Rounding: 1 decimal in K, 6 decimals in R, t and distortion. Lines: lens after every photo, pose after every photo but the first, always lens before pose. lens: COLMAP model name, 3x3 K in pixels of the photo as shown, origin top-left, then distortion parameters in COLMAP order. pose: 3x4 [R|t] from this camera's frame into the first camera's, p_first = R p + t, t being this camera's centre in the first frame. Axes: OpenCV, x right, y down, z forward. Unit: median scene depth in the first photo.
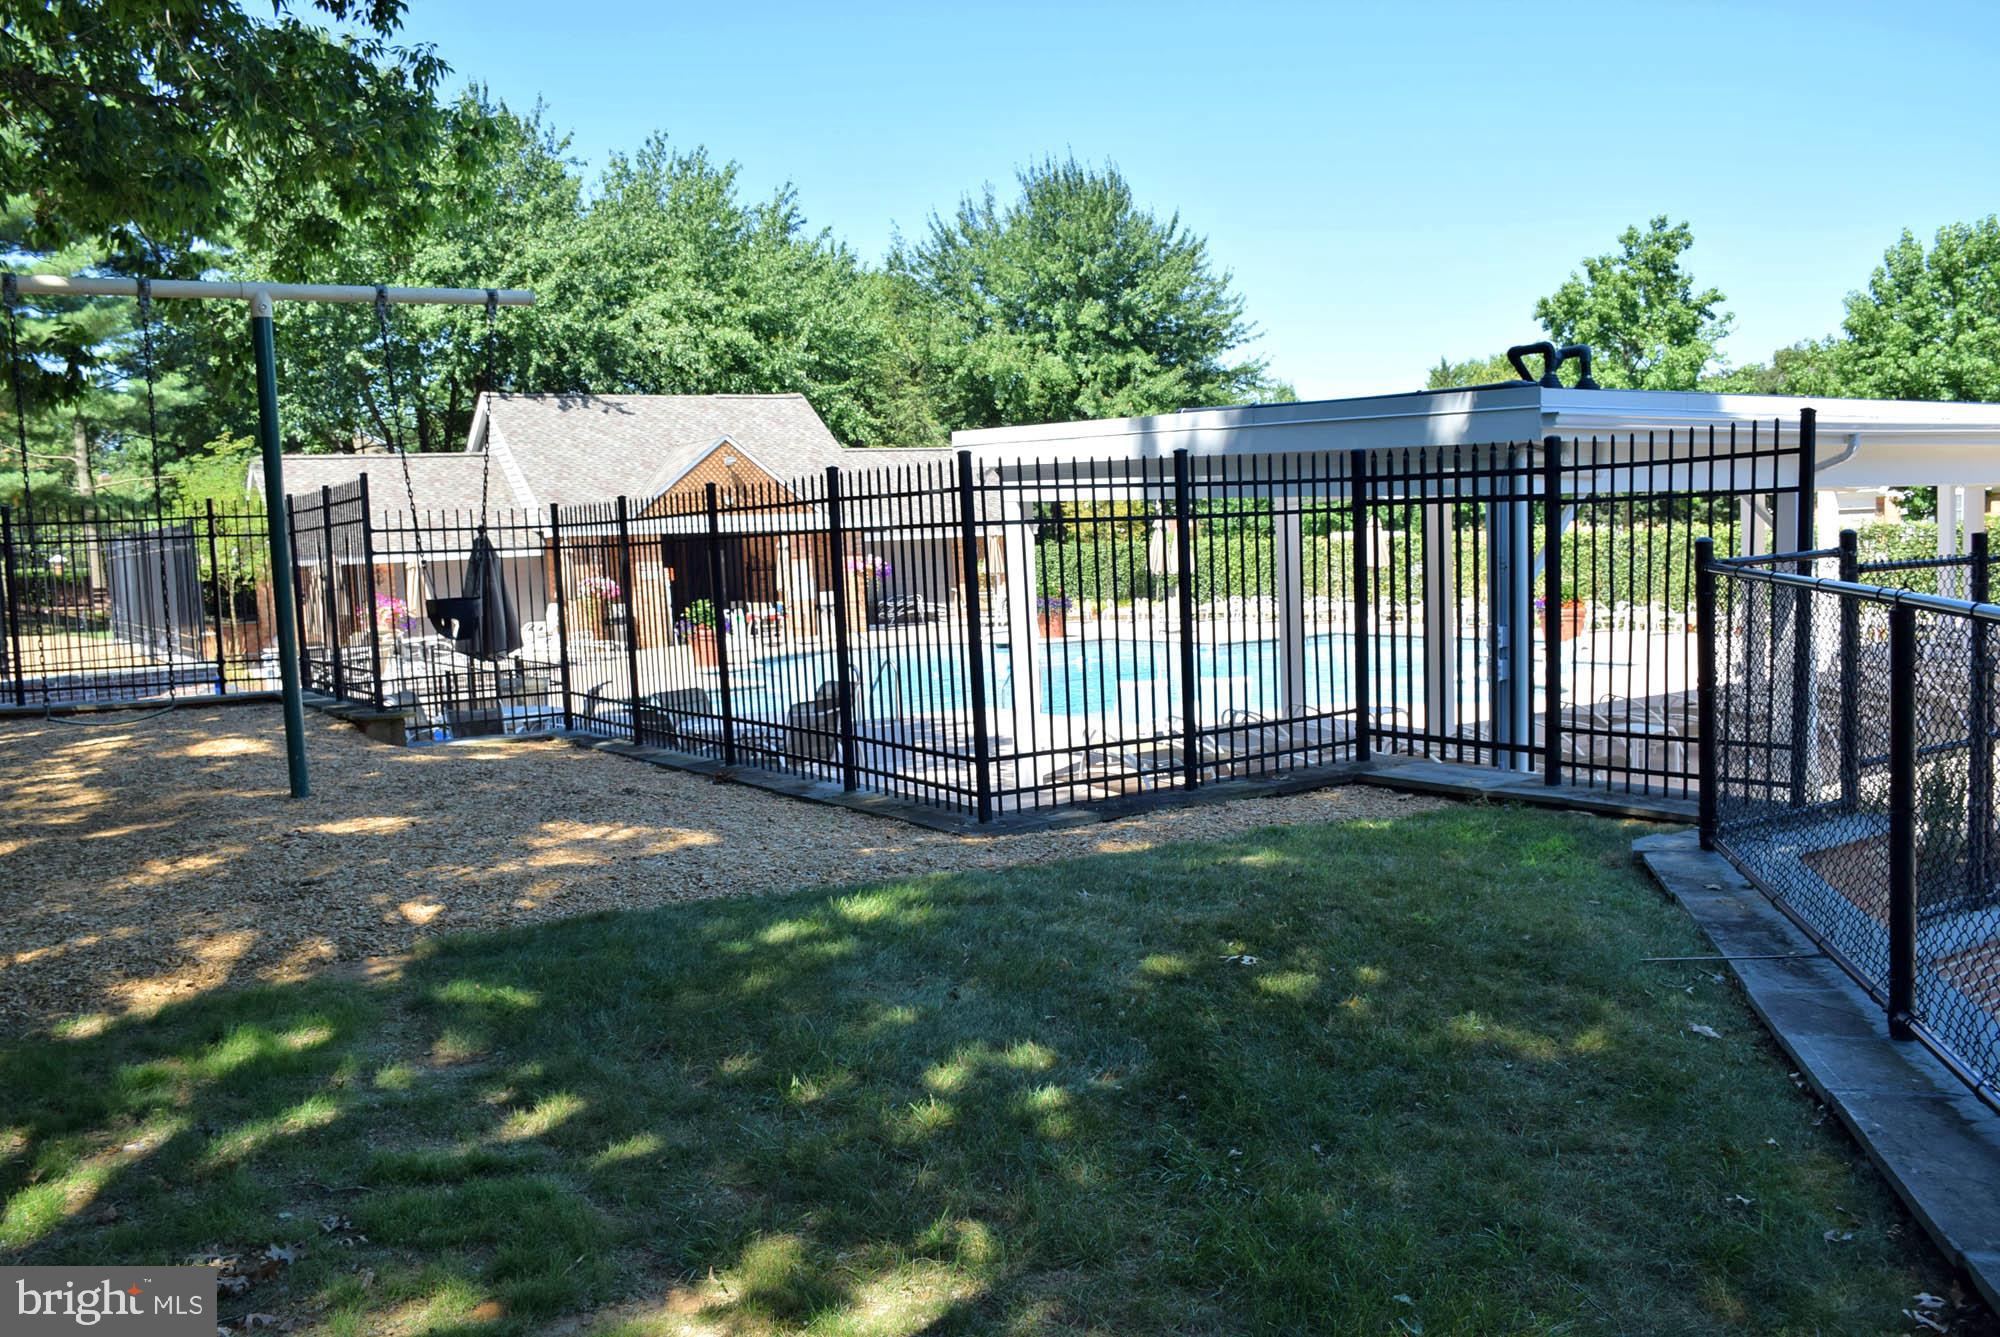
lens RADIAL K [[1711.2, 0, 1000.0], [0, 1711.2, 668.5], [0, 0, 1]] dist [0.086393, -0.415419]
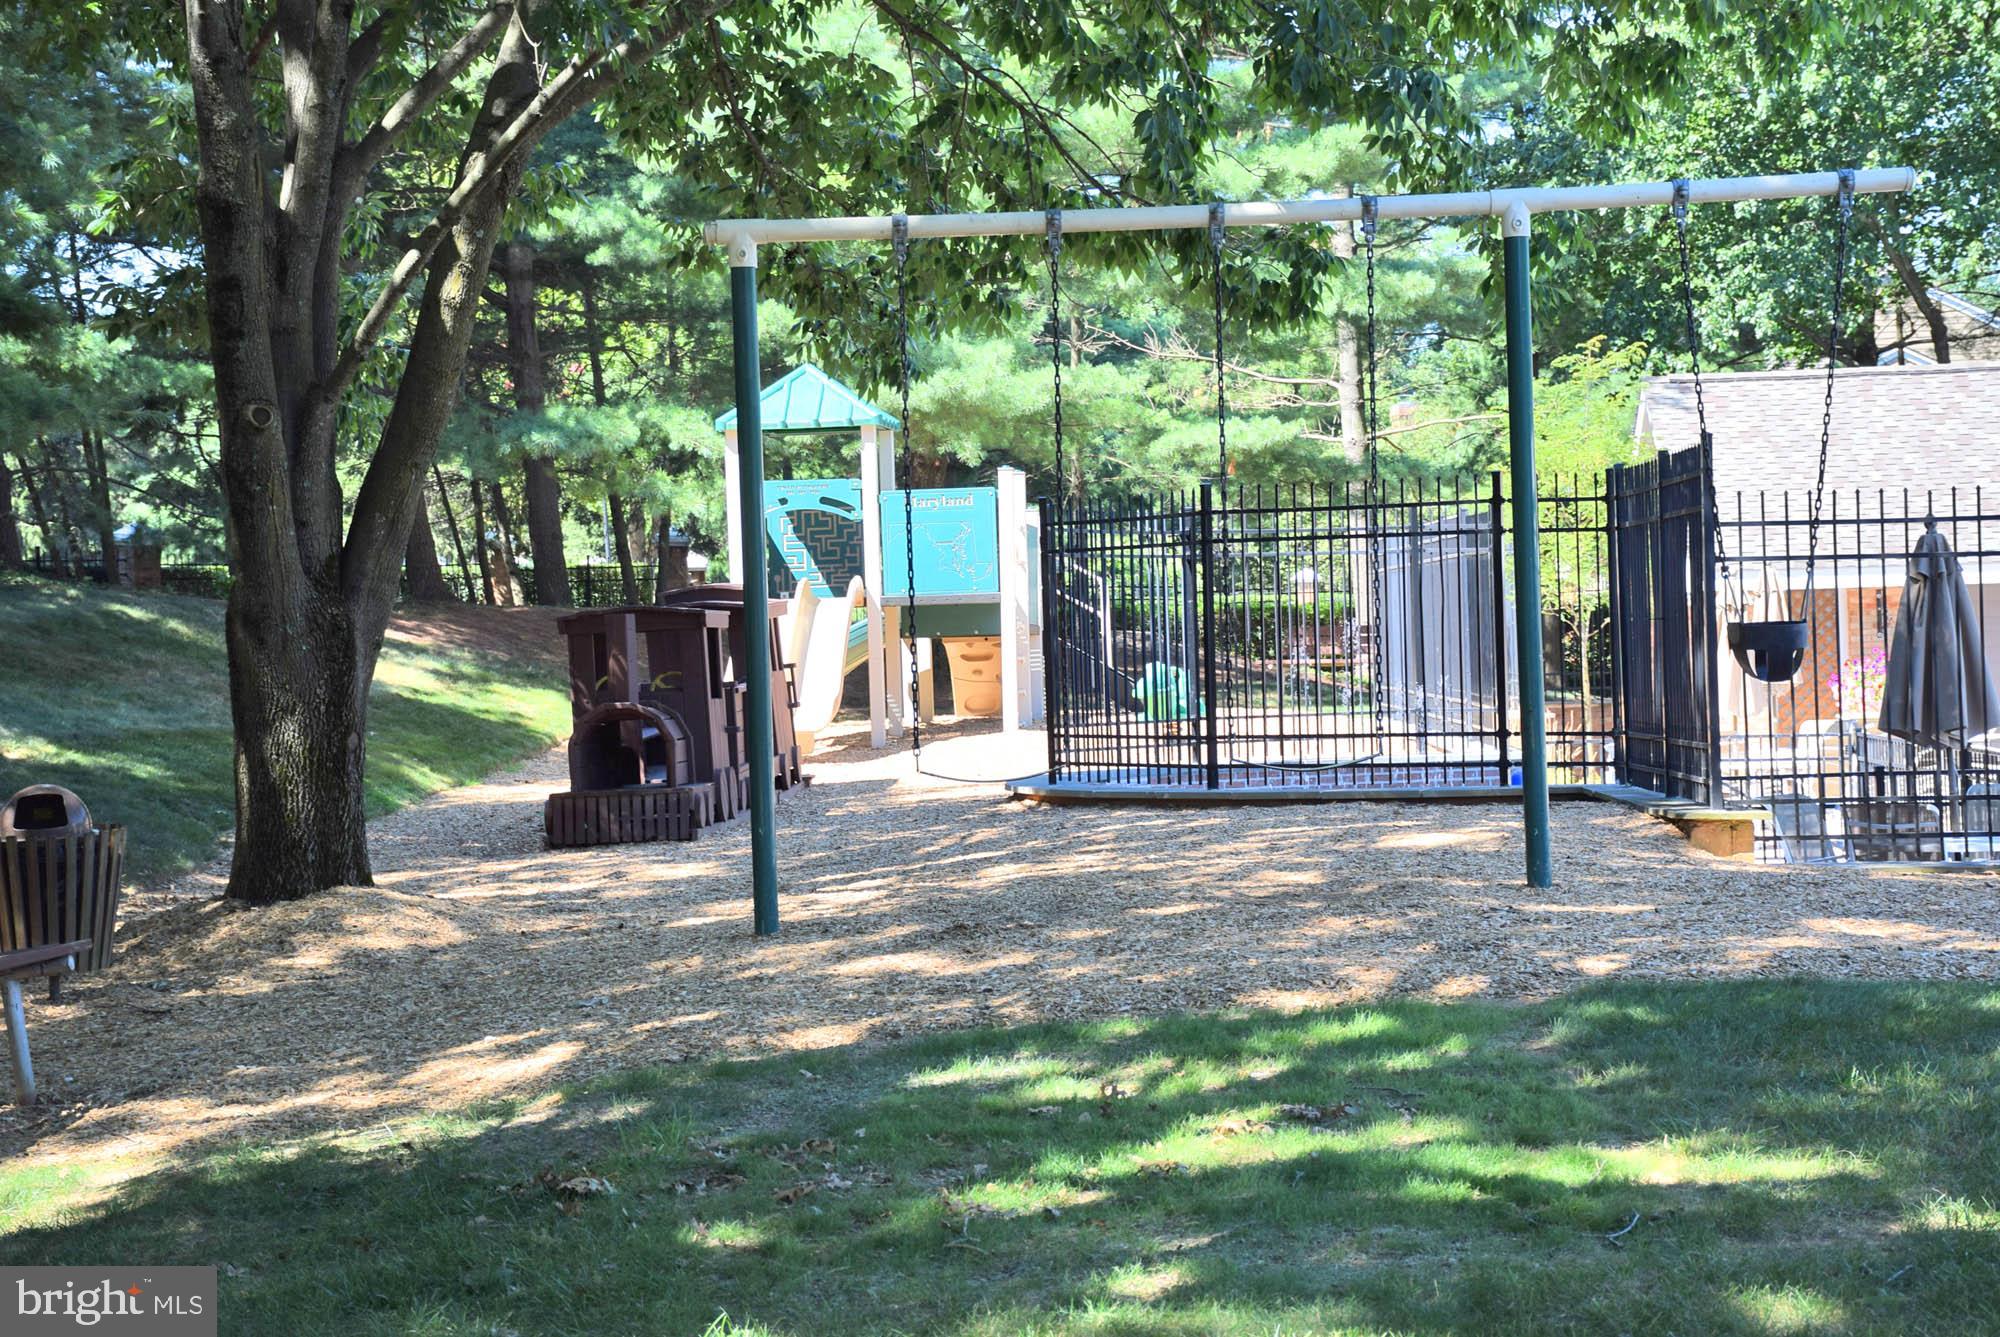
lens RADIAL K [[4154.4, 0, 1000.0], [0, 4154.4, 668.5], [0, 0, 1]] dist [0.019057, 0.016862]
pose [[0.831171, 0.009679, -0.555933, 0.131526], [-0.032947, 0.998949, -0.031867, 0.015508], [0.555040, 0.044803, 0.830616, -0.208747]]
